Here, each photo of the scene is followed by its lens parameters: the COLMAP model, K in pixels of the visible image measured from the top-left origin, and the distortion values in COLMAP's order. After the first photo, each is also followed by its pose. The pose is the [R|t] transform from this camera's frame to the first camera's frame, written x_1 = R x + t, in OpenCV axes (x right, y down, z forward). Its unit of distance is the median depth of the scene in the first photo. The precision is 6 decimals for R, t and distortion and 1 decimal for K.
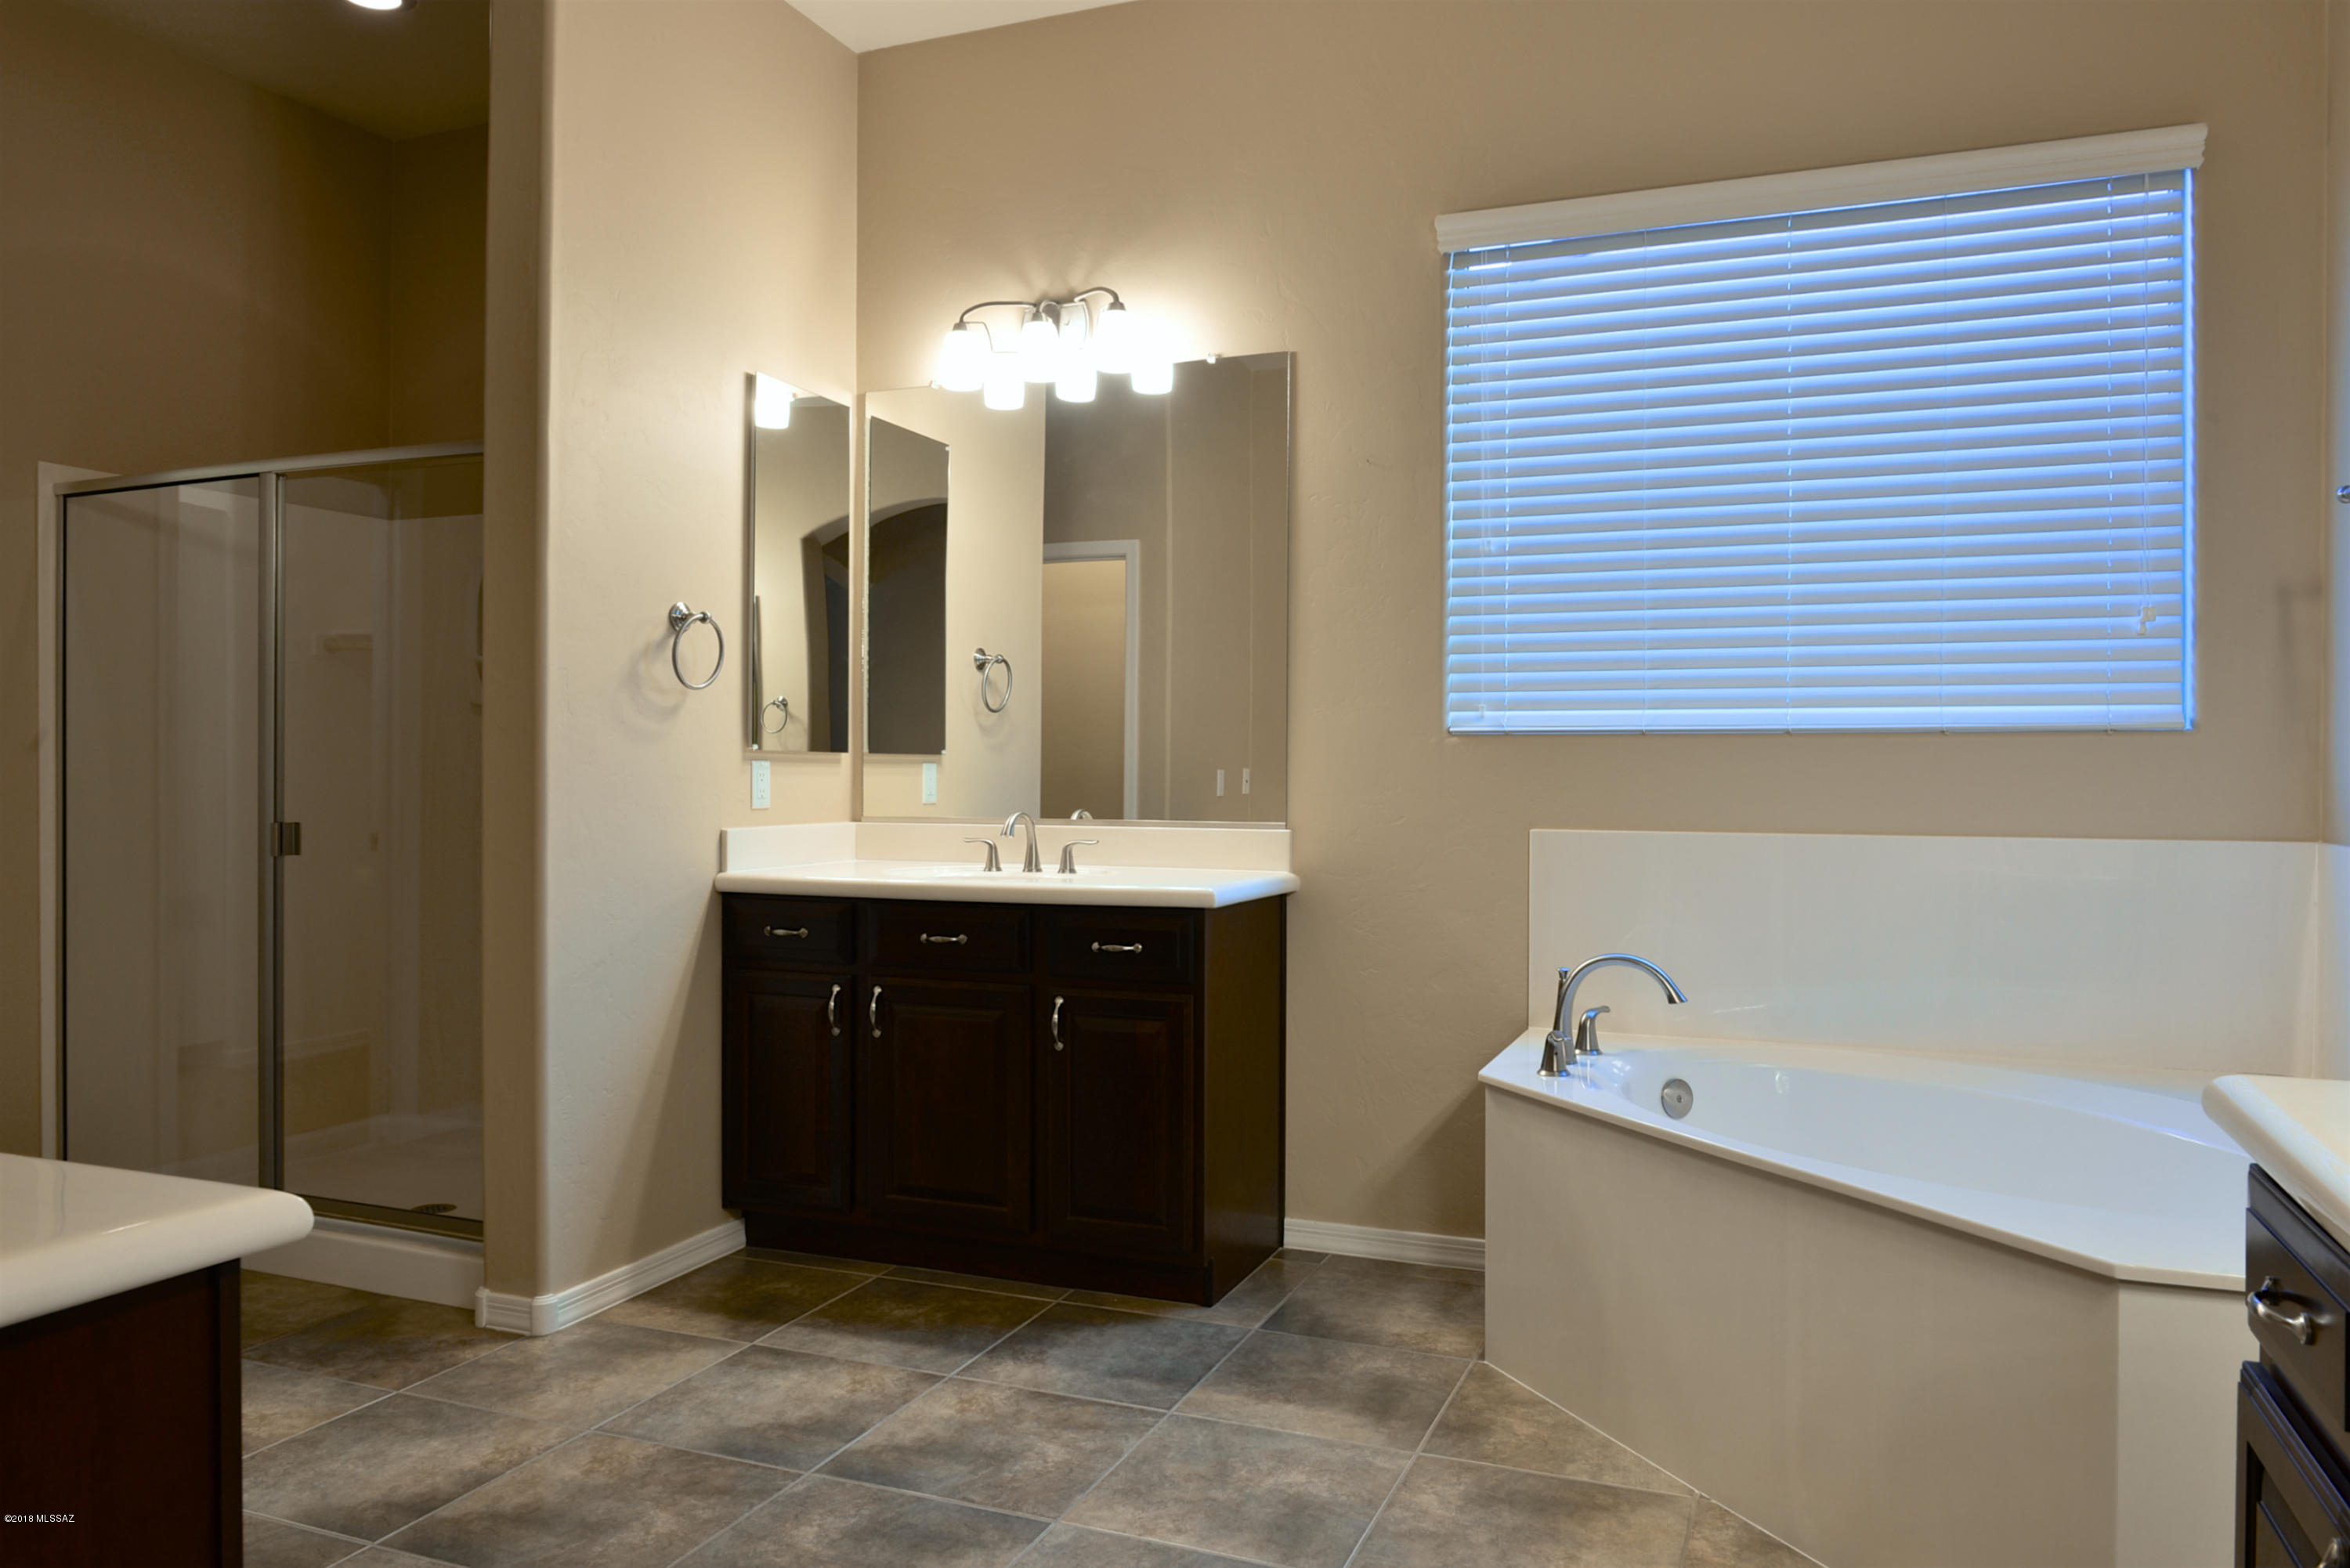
lens RADIAL K [[1598.9, 0, 1200.5], [0, 1598.9, 788.7], [0, 0, 1]] dist [-0.002585, -0.011998]
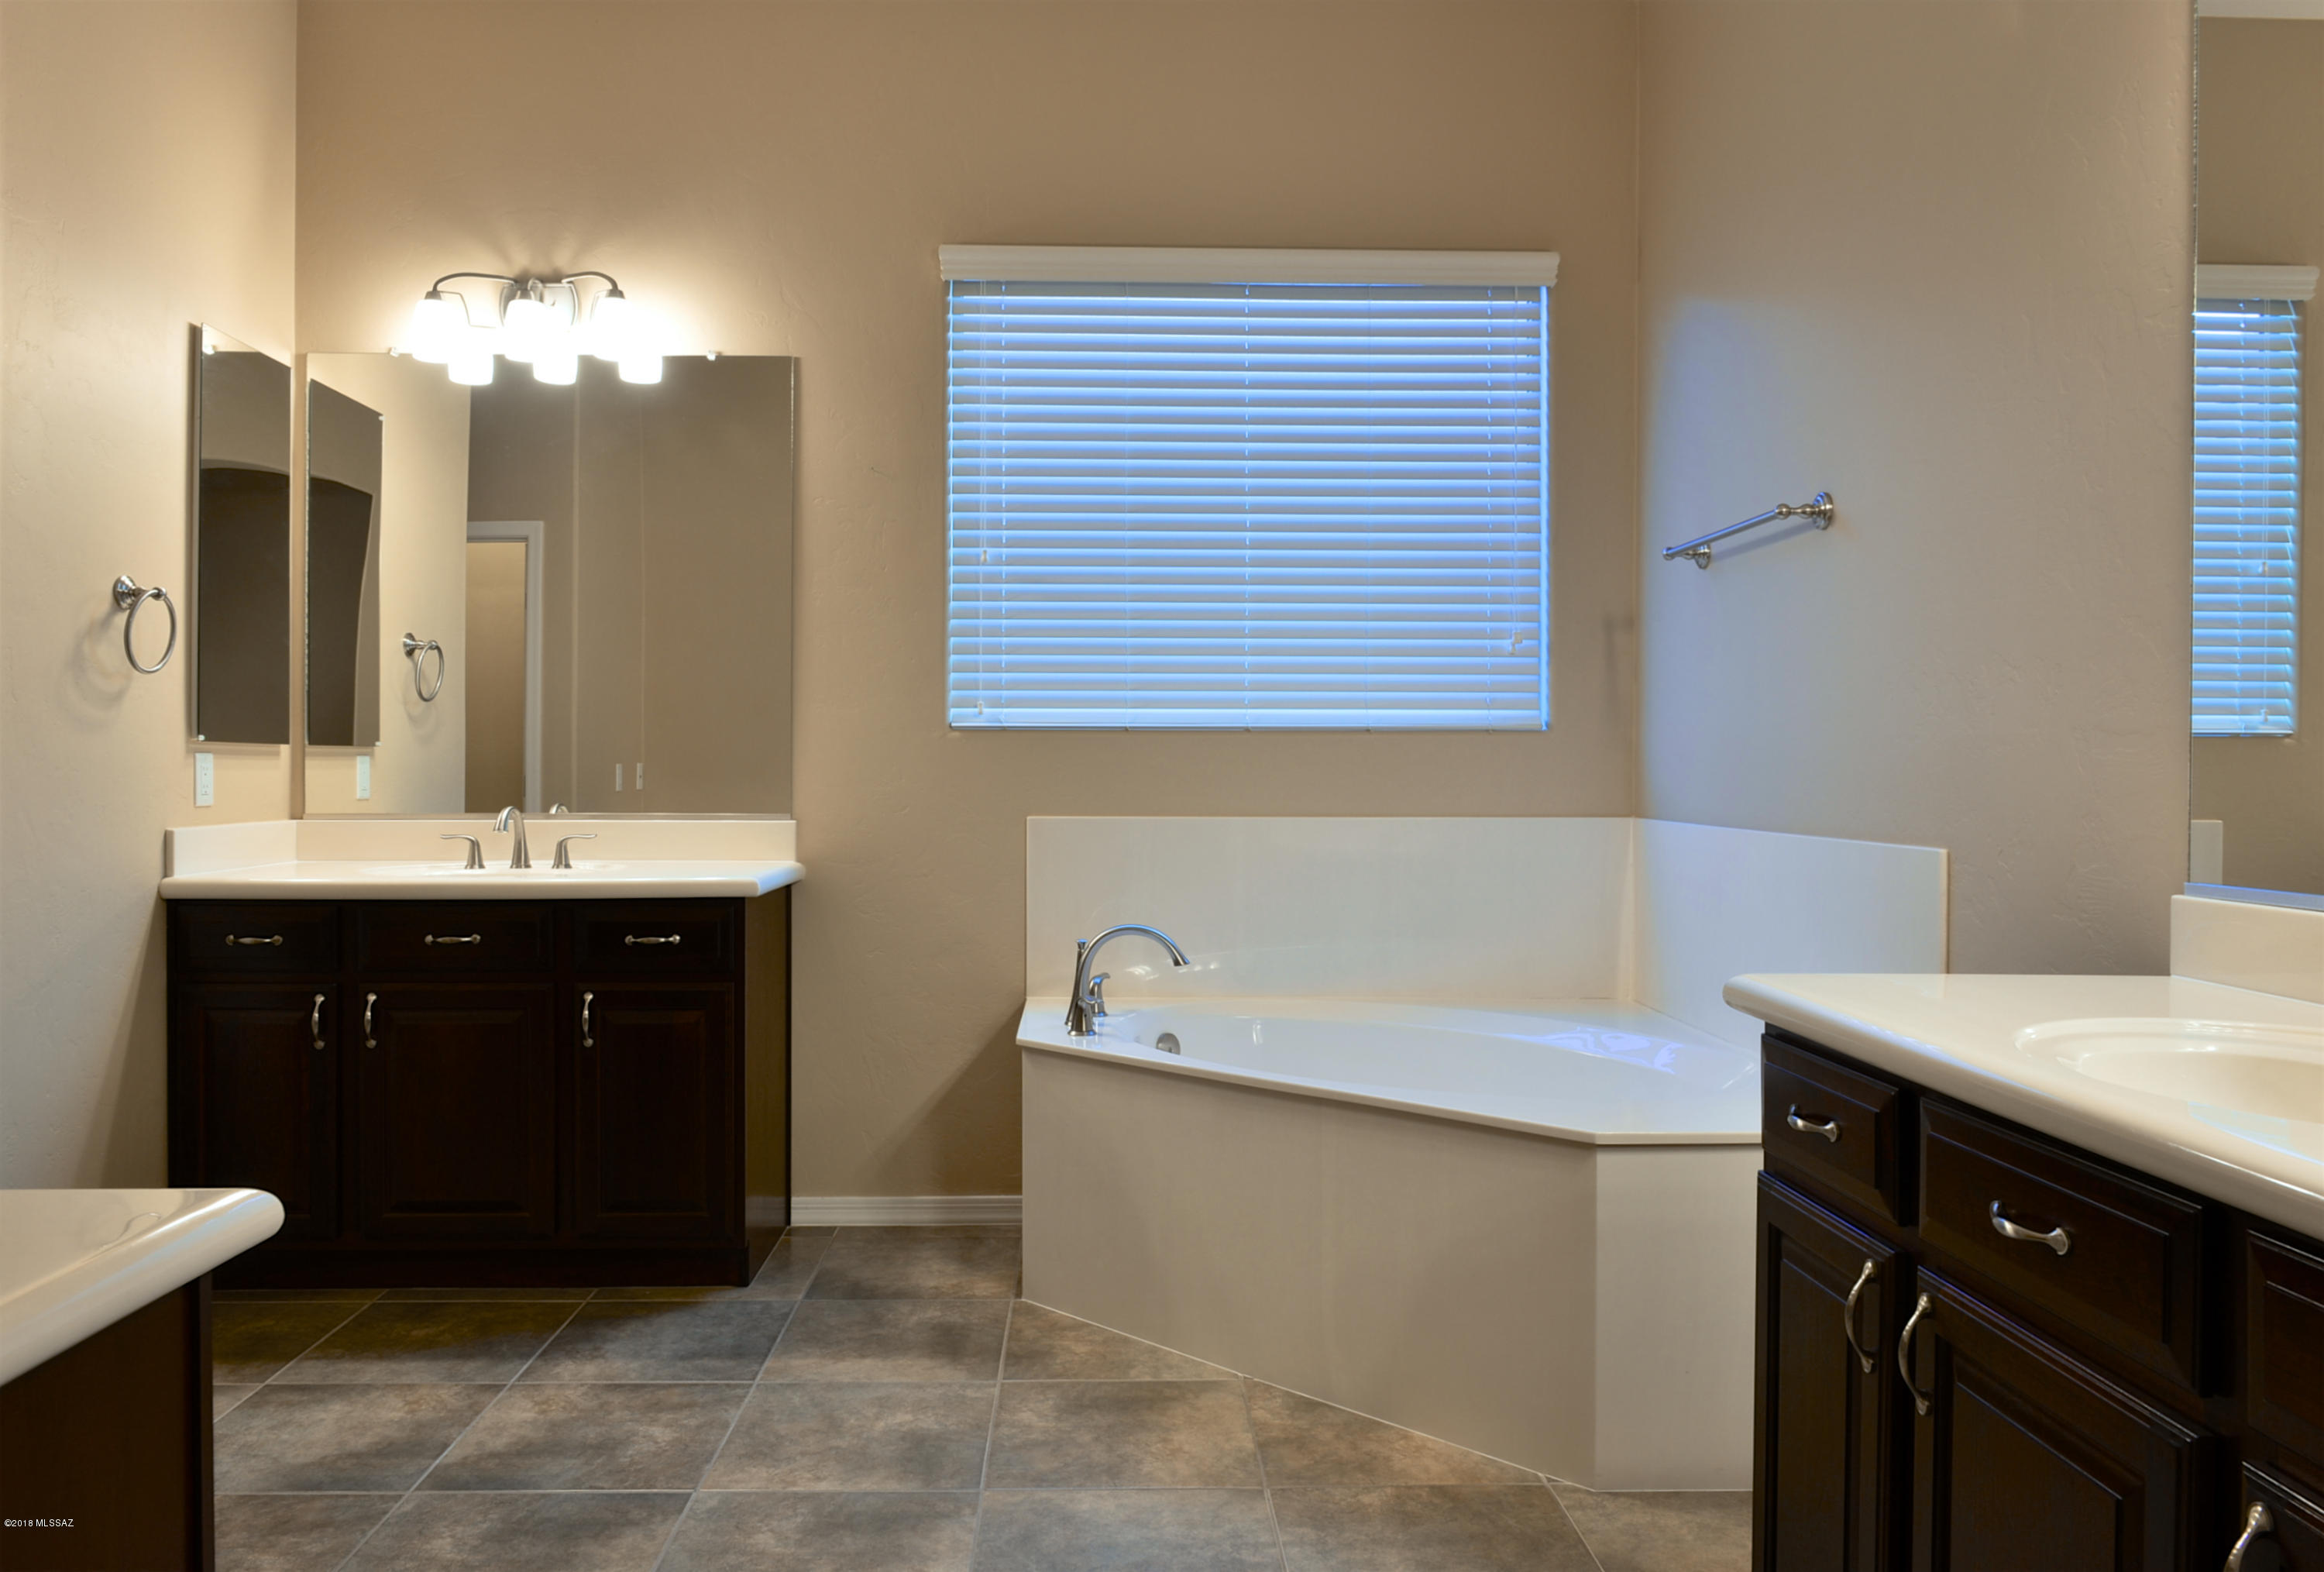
lens RADIAL K [[1589.4, 0, 1162.0], [0, 1589.4, 786.0], [0, 0, 1]] dist [-0.005386, -0.006626]
pose [[0.921070, -0.006752, 0.389338, -0.143002], [0.005504, 0.999976, 0.004321, 0.000282], [-0.389357, -0.001837, 0.921085, -0.041646]]
